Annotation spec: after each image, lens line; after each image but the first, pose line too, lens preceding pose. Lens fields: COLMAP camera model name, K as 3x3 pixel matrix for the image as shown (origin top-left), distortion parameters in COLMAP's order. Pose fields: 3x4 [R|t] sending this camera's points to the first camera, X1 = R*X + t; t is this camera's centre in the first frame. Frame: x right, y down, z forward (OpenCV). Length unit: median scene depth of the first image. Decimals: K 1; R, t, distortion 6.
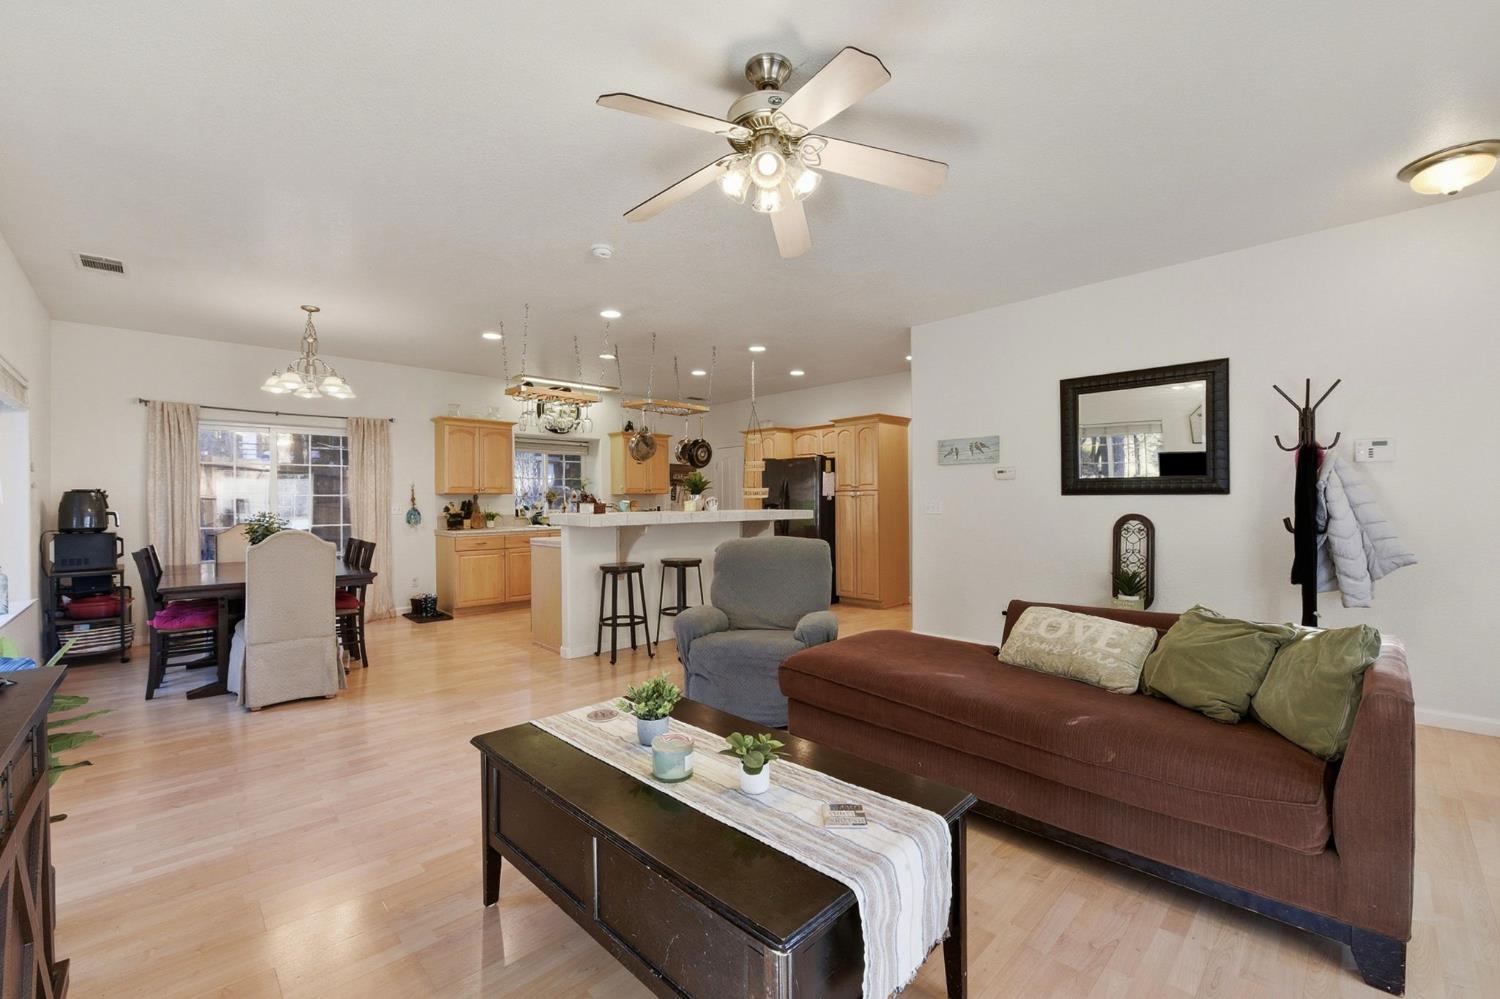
lens RADIAL K [[612.1, 0, 748.6], [0, 612.1, 503.6], [0, 0, 1]] dist [-0.016666, -0.000259]
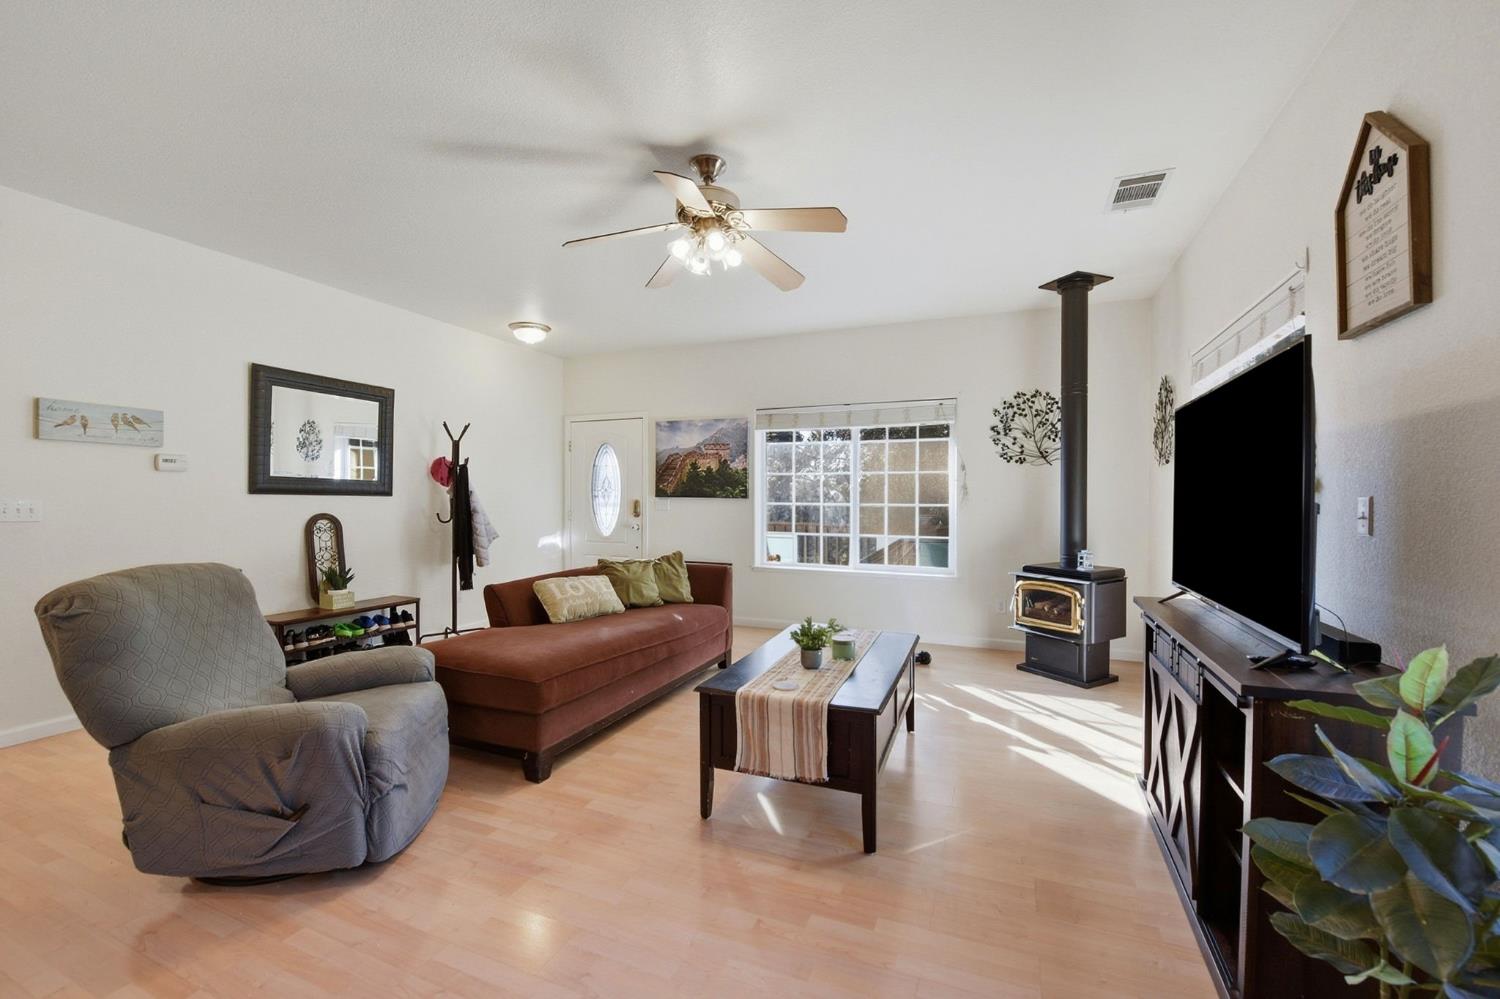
lens RADIAL K [[612.1, 0, 748.6], [0, 612.1, 503.6], [0, 0, 1]] dist [-0.016666, -0.000259]
pose [[-0.386944, 0.003178, 0.922098, -0.490377], [0.002537, 0.999994, -0.002381, 0.003230], [-0.922100, 0.001418, -0.386949, 0.580455]]
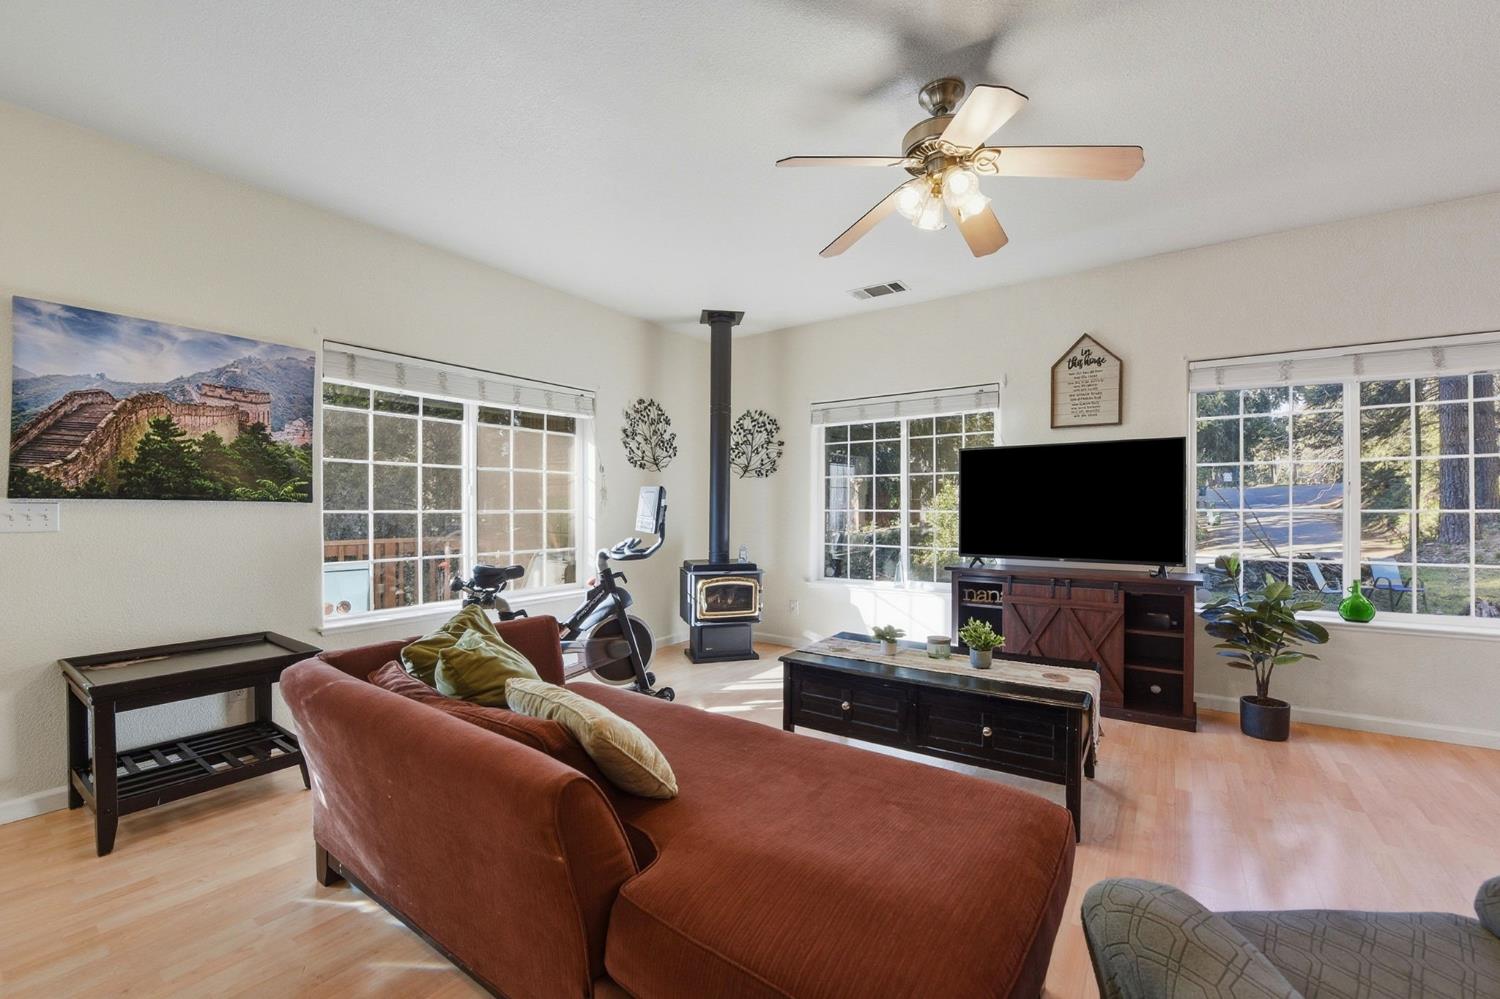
lens RADIAL K [[612.1, 0, 748.6], [0, 612.1, 503.6], [0, 0, 1]] dist [-0.016666, -0.000259]
pose [[-0.982022, 0.009036, -0.188549, 0.231633], [0.008826, 0.999959, 0.001952, -0.005022], [0.188559, 0.000253, -0.982062, 0.807370]]
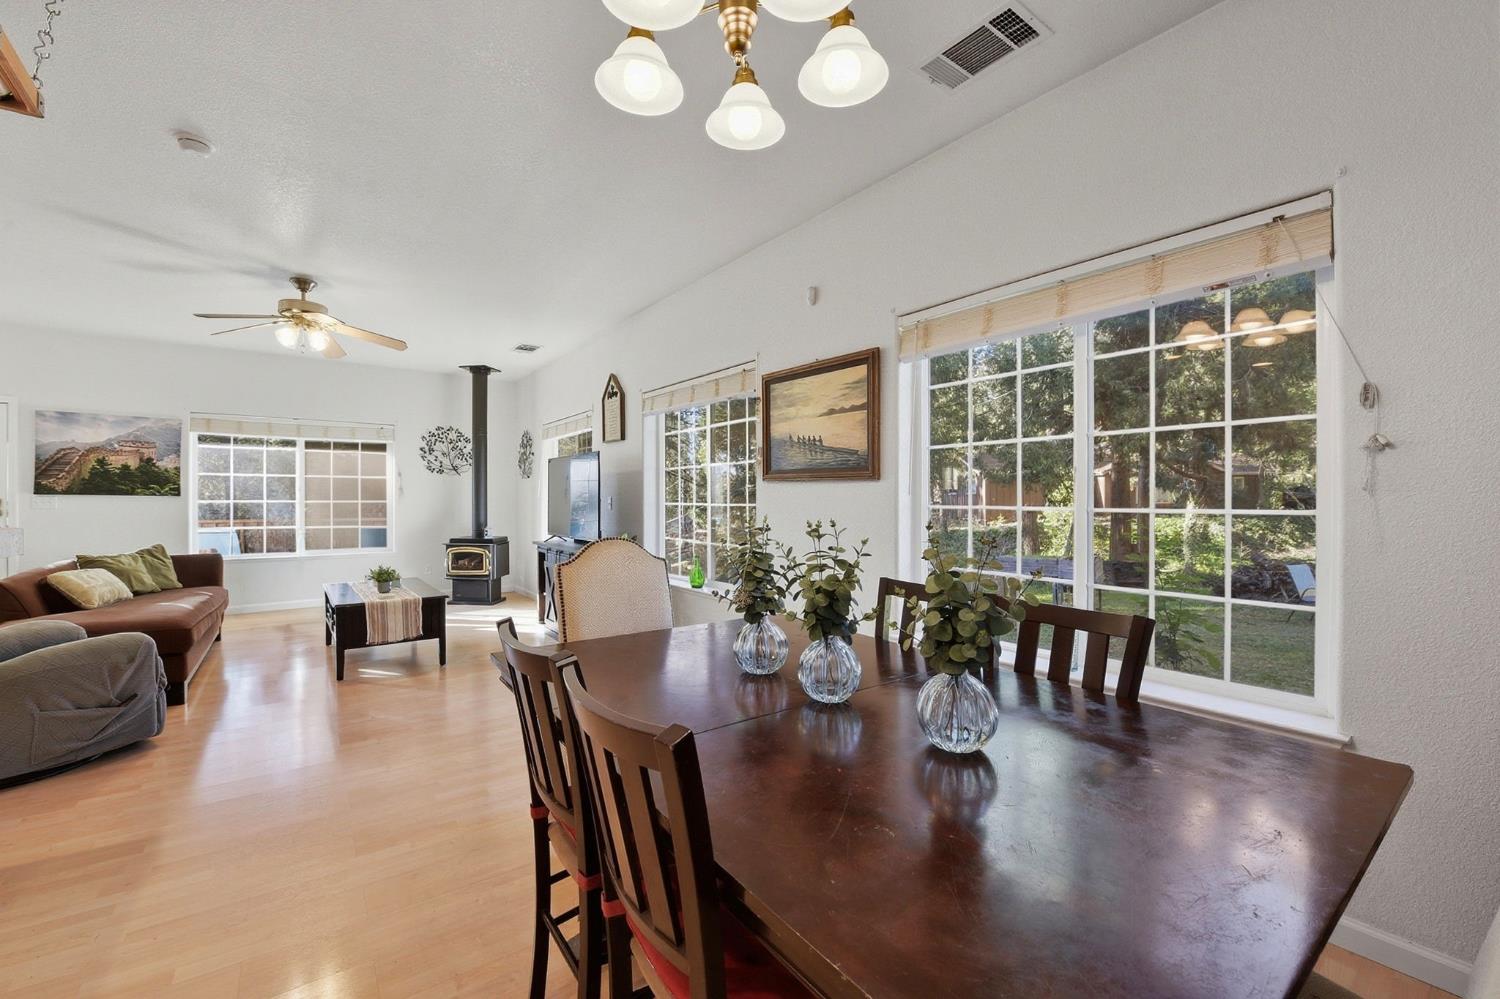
lens RADIAL K [[612.1, 0, 748.6], [0, 612.1, 503.6], [0, 0, 1]] dist [-0.016666, -0.000259]
pose [[-0.990346, 0.004960, 0.138529, -0.697022], [0.006328, 0.999935, 0.009437, 0.001416], [-0.138474, 0.010222, -0.990313, 1.141747]]
